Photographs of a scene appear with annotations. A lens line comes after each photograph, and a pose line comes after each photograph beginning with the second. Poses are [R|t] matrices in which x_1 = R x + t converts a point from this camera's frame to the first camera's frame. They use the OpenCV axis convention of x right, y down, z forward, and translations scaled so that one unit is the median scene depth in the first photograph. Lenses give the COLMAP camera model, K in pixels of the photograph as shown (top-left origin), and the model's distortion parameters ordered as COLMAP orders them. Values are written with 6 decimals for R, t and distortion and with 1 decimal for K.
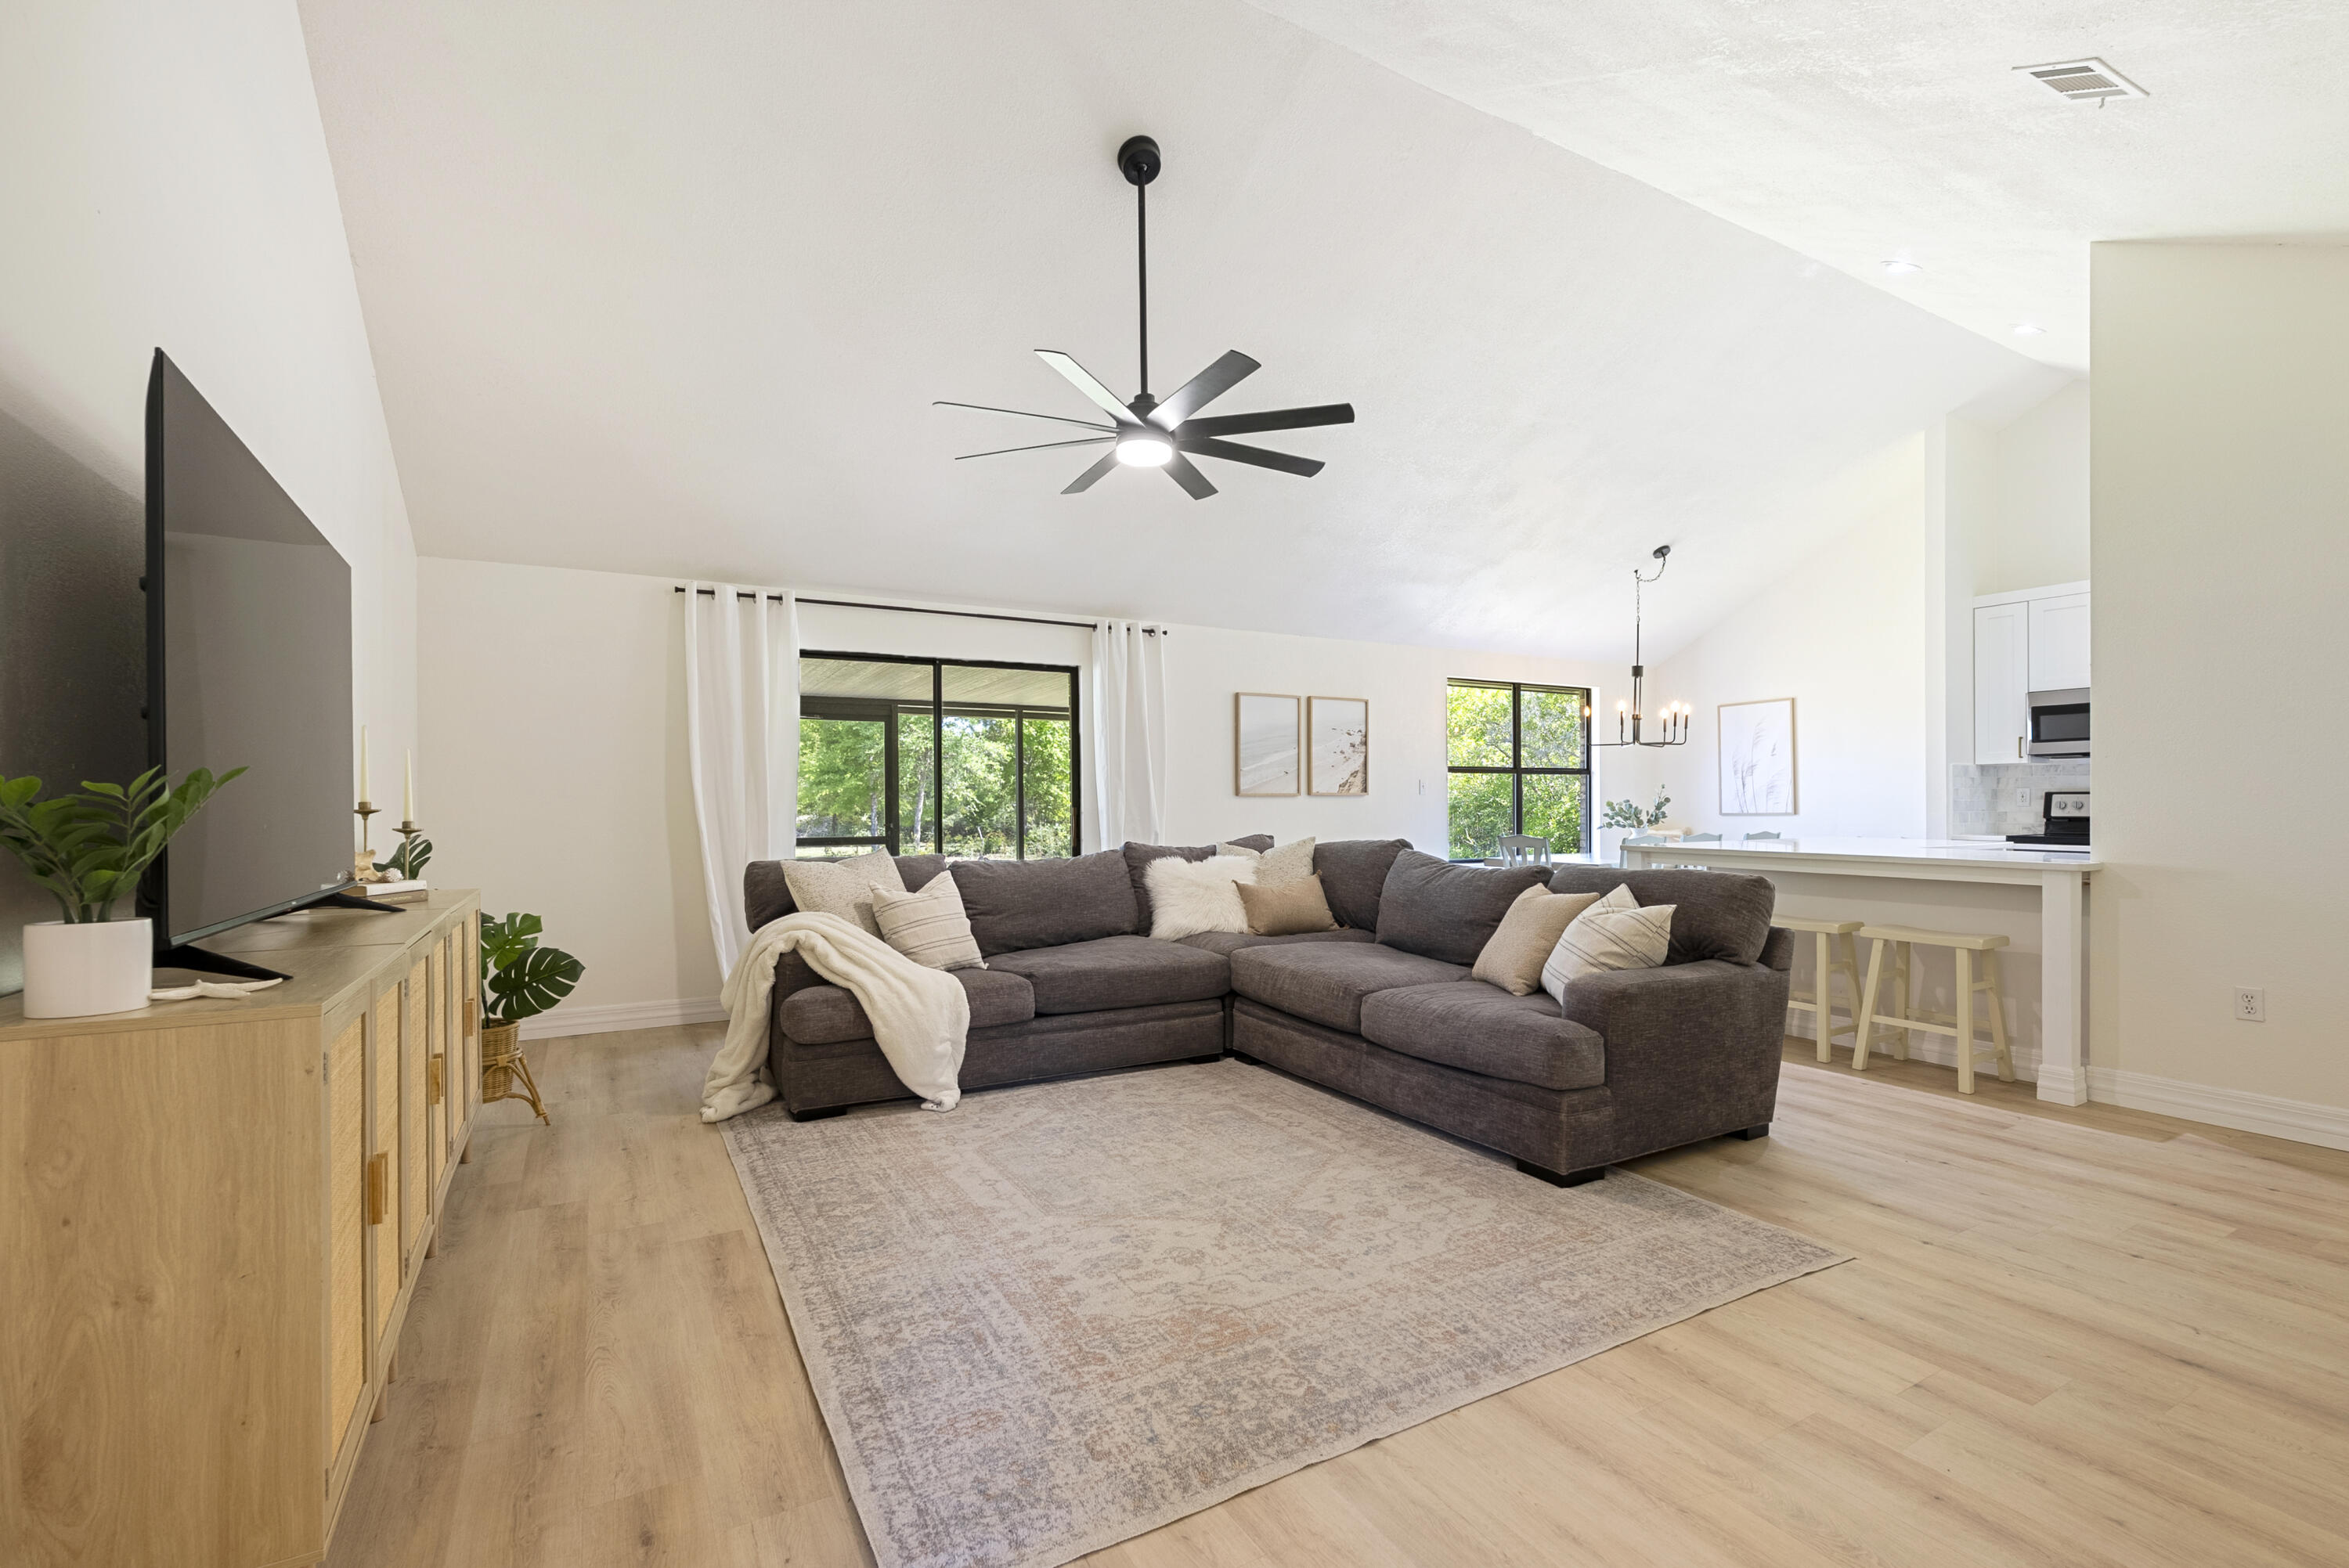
lens RADIAL K [[1062.5, 0, 1181.9], [0, 1062.5, 809.0], [0, 0, 1]] dist [-0.000796, -0.000034]
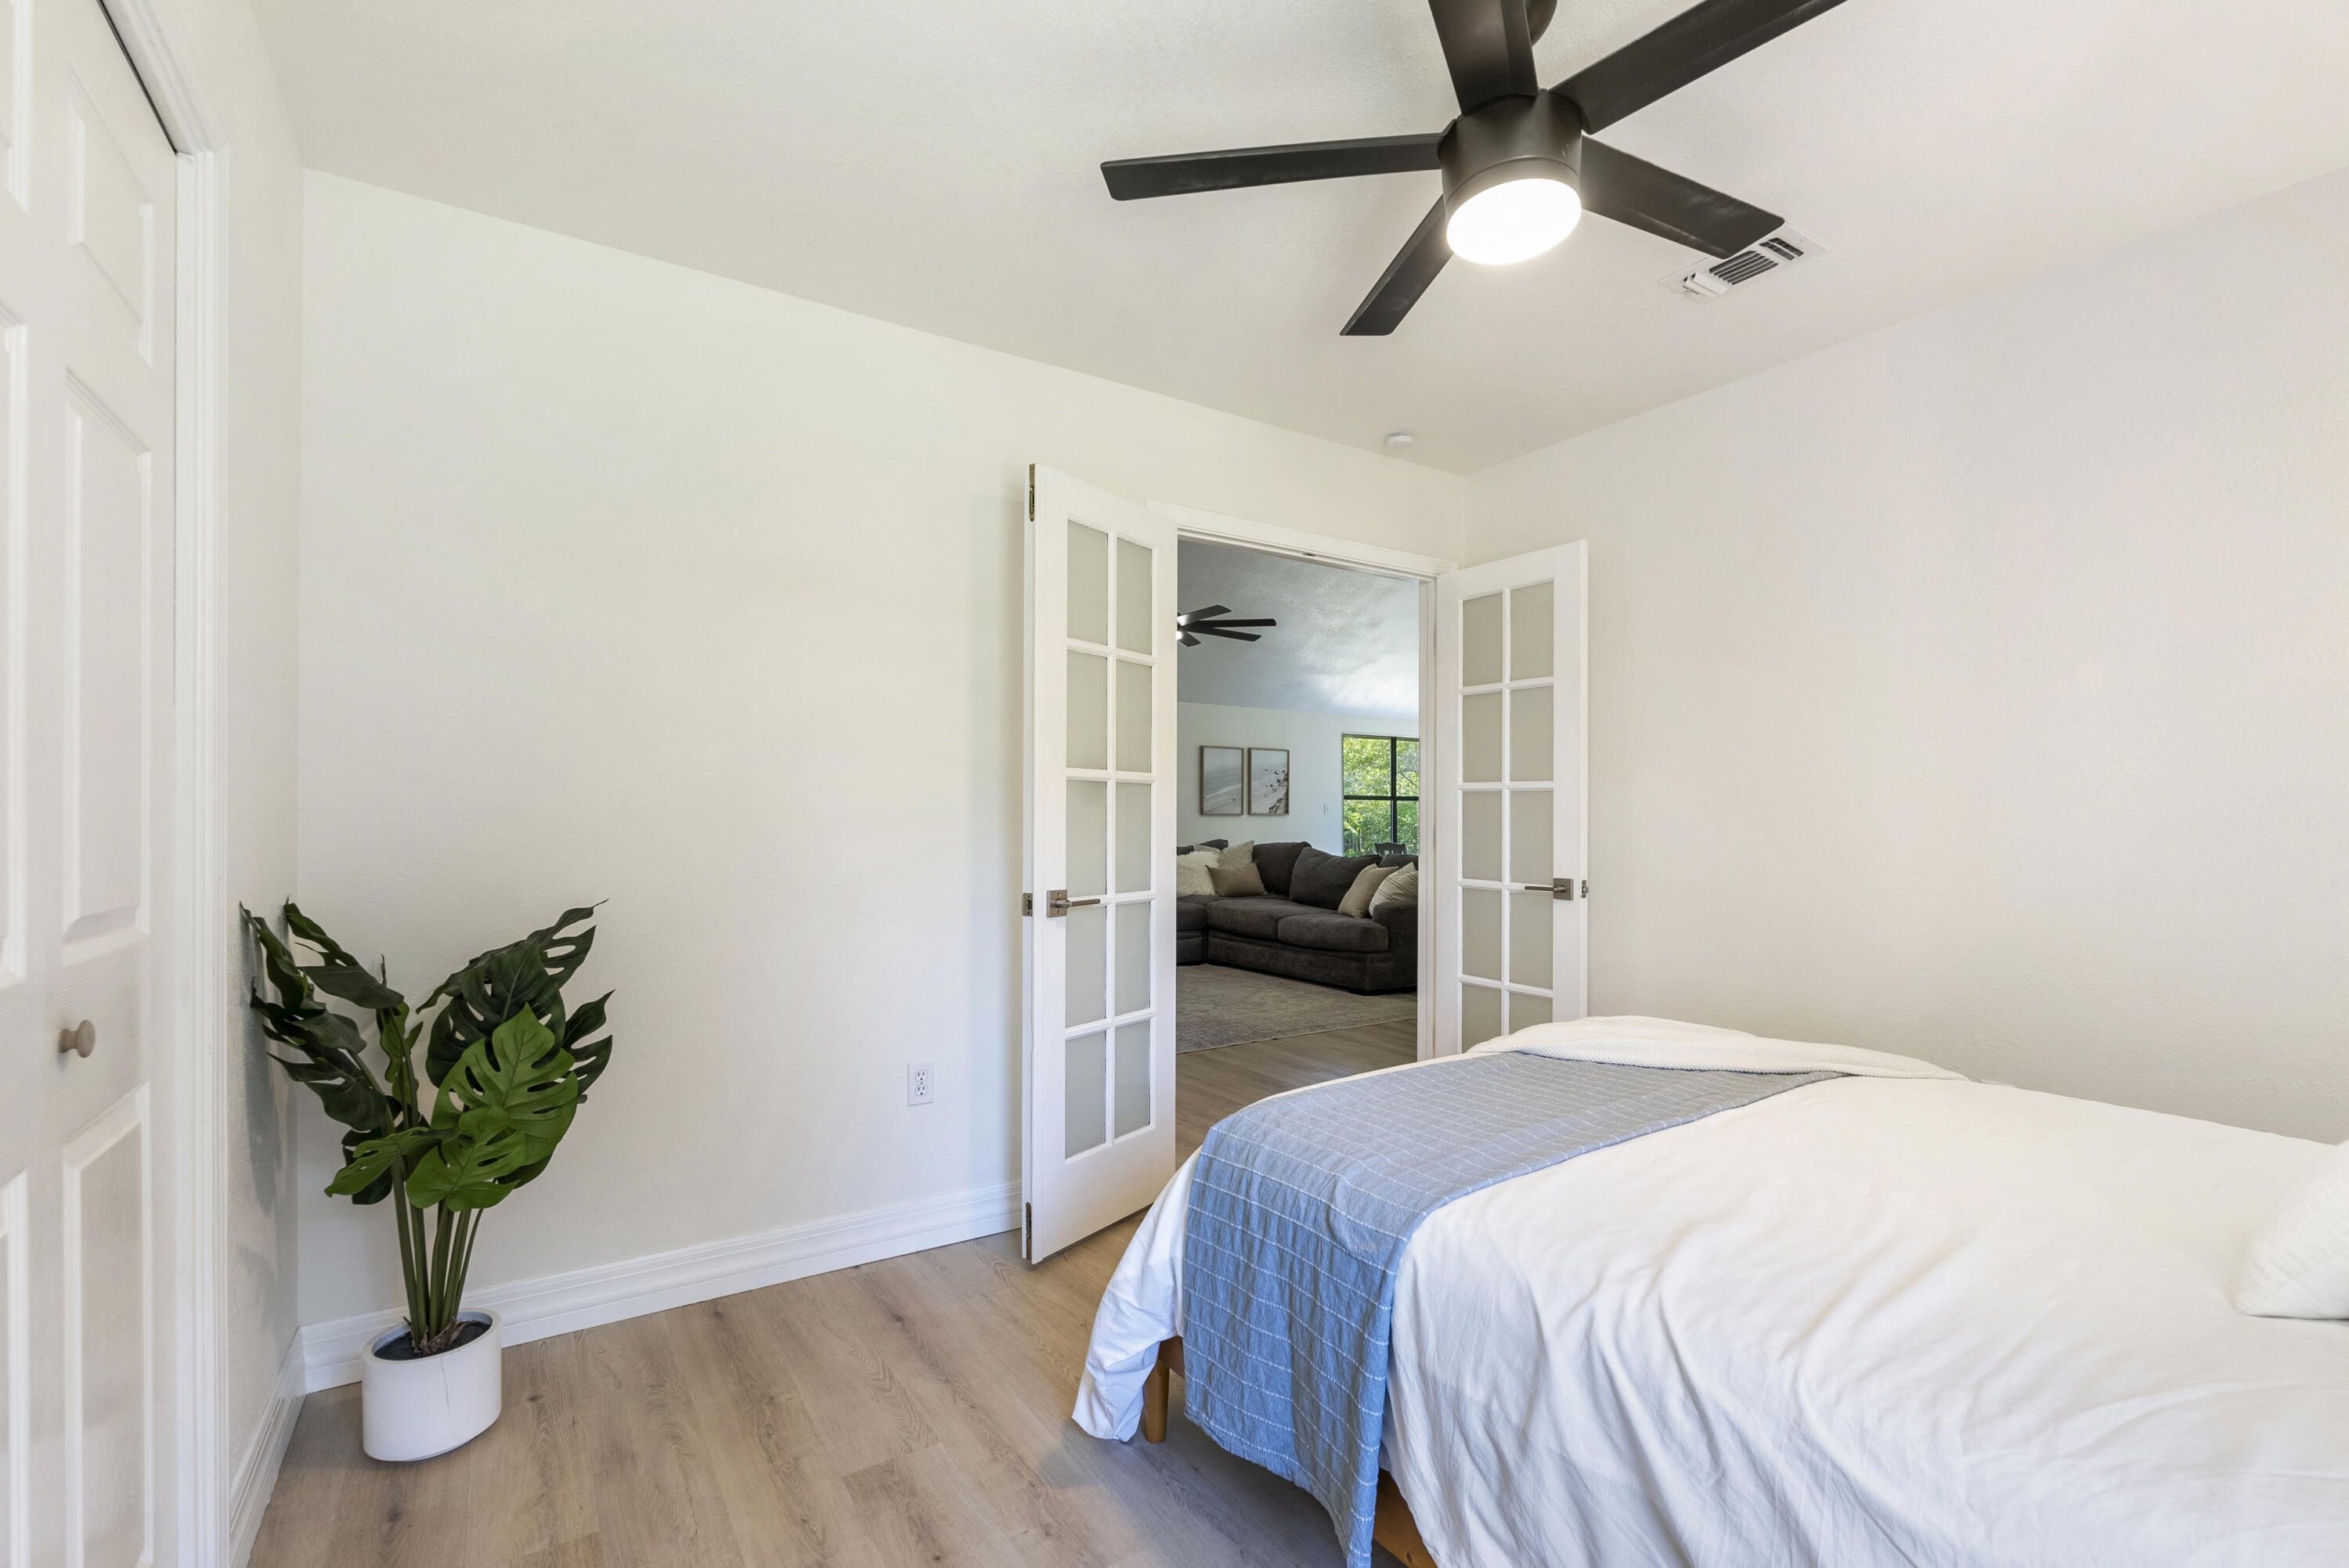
lens RADIAL K [[1009.9, 0, 1171.5], [0, 1009.9, 828.7], [0, 0, 1]] dist [-0.000643, -0.000031]
pose [[0.998828, 0.006891, 0.047903, -0.062413], [-0.007073, 0.999968, 0.003640, 0.002848], [-0.047876, -0.003974, 0.998845, -0.449542]]
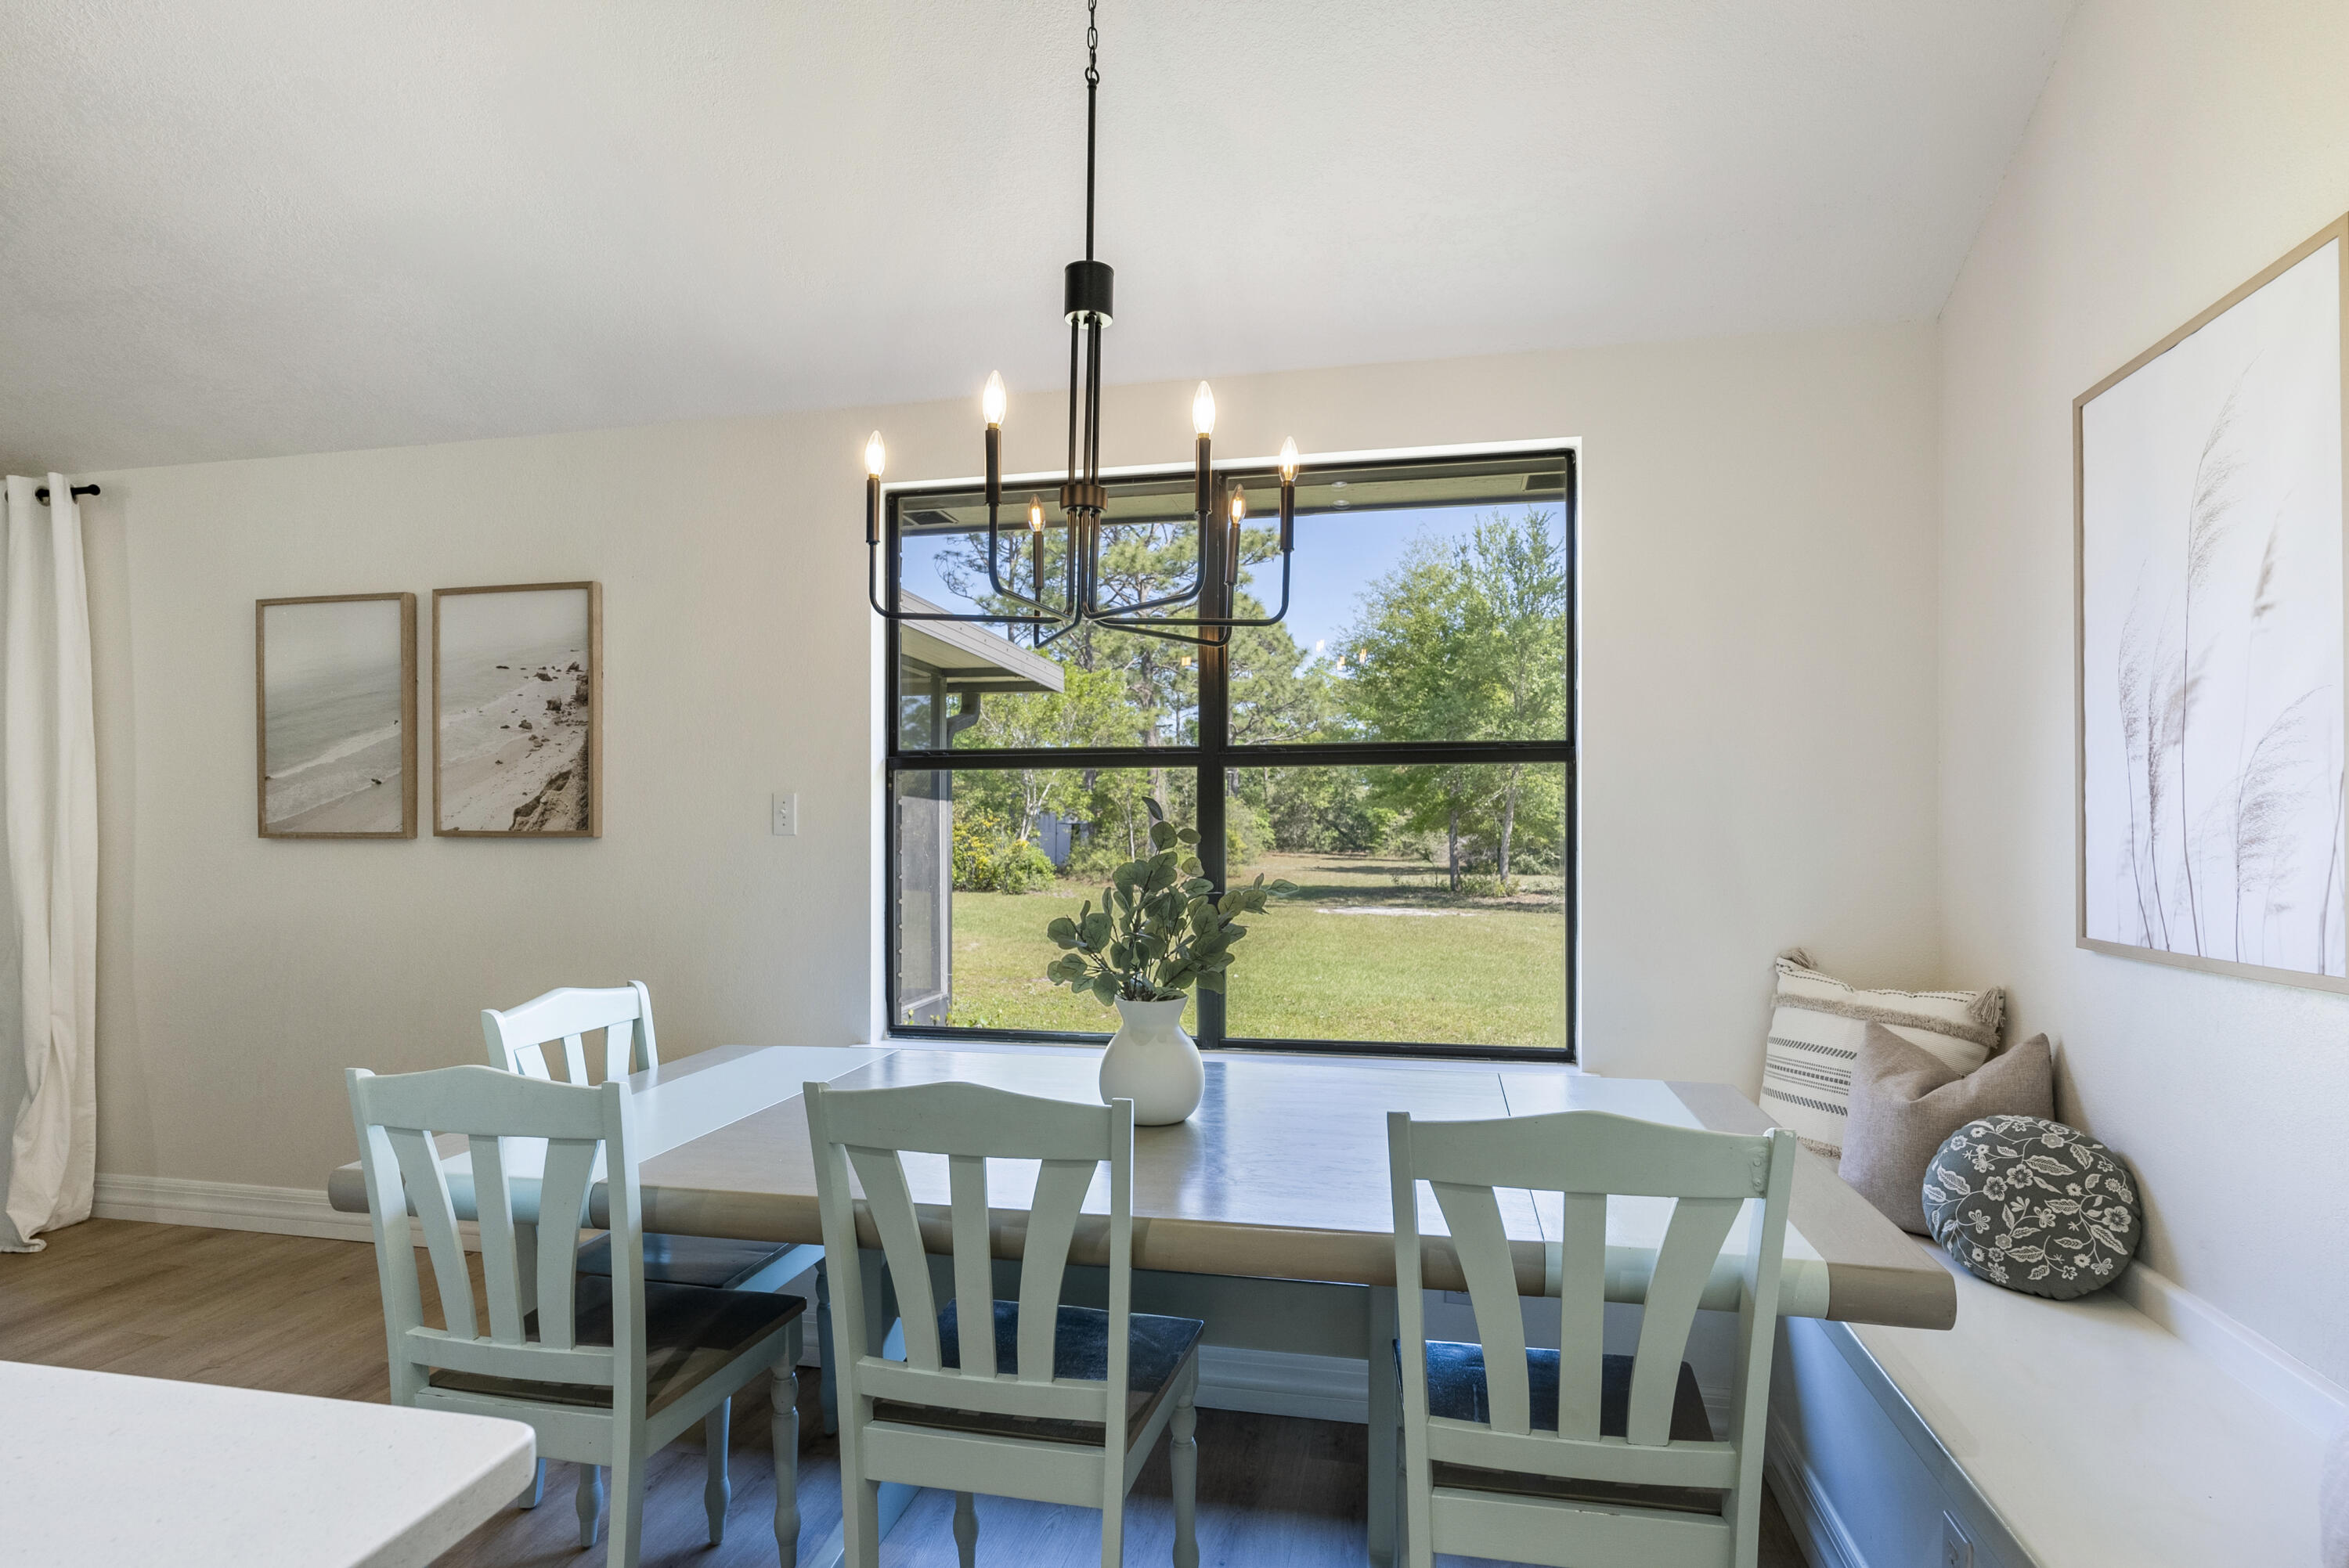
lens RADIAL K [[1219.3, 0, 1167.9], [0, 1219.3, 816.7], [0, 0, 1]] dist [0.004794, 0.001058]
pose [[0.730665, 0.000967, -0.682735, 0.700338], [-0.005222, 0.999978, -0.004172, -0.021893], [0.682716, 0.006614, 0.730654, 0.933336]]
